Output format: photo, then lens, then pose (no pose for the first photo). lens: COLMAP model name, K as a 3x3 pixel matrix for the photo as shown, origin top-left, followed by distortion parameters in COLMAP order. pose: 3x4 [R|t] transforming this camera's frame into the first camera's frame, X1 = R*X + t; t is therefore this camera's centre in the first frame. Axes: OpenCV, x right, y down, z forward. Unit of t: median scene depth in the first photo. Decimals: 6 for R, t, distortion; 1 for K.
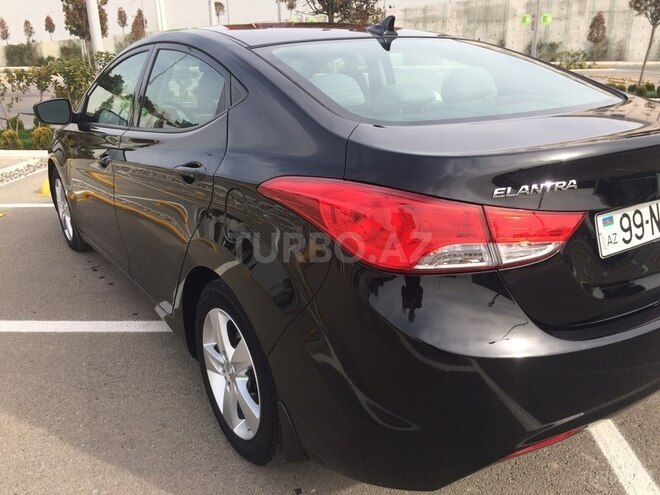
lens RADIAL K [[559.0, 0, 332.6], [0, 559.0, 262.0], [0, 0, 1]] dist [0.075586, -0.106560]
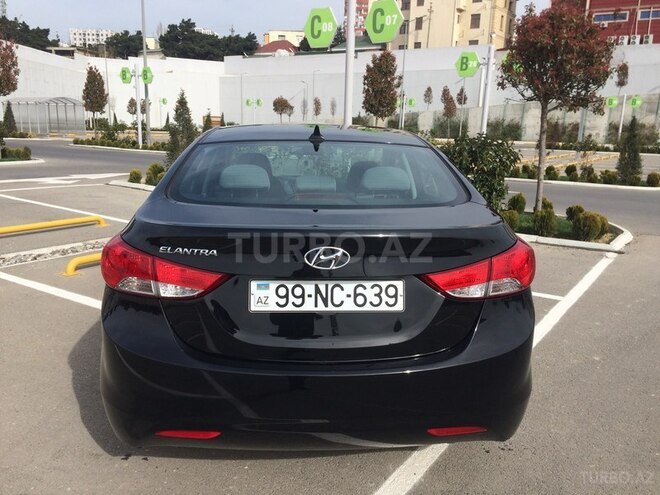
lens RADIAL K [[559.0, 0, 332.6], [0, 559.0, 262.0], [0, 0, 1]] dist [0.075586, -0.106560]
pose [[0.852673, 0.152792, -0.499604, 0.730499], [-0.210058, 0.975842, -0.060069, -0.047620], [0.478356, 0.156165, 0.864169, -0.056969]]
